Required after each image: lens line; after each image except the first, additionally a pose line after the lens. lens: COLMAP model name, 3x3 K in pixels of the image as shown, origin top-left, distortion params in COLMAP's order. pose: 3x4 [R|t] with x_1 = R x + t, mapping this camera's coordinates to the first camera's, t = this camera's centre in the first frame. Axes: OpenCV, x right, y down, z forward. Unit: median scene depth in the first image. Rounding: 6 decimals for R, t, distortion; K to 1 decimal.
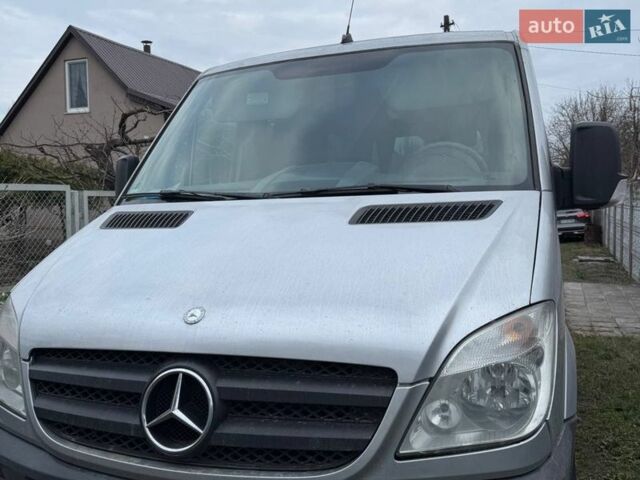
lens RADIAL K [[617.9, 0, 320.0], [0, 617.9, 240.0], [0, 0, 1]] dist [0.167634, -0.375552]
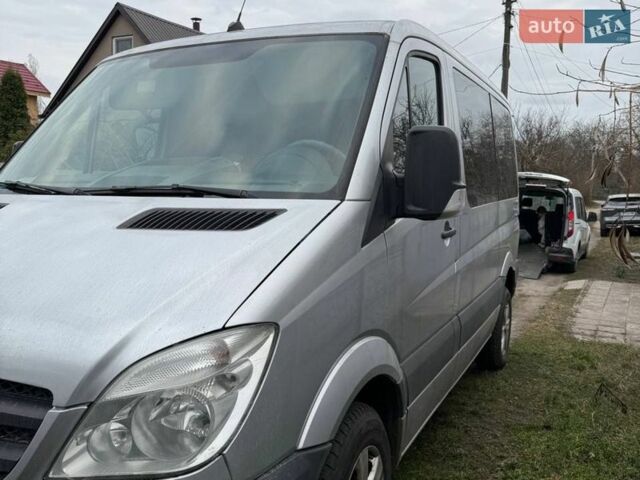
lens RADIAL K [[617.9, 0, 320.0], [0, 617.9, 240.0], [0, 0, 1]] dist [0.167634, -0.375552]
pose [[0.991896, 0.047871, -0.117687, 0.437628], [-0.043763, 0.998347, 0.037245, -0.052774], [0.119275, -0.031792, 0.992352, 0.073211]]
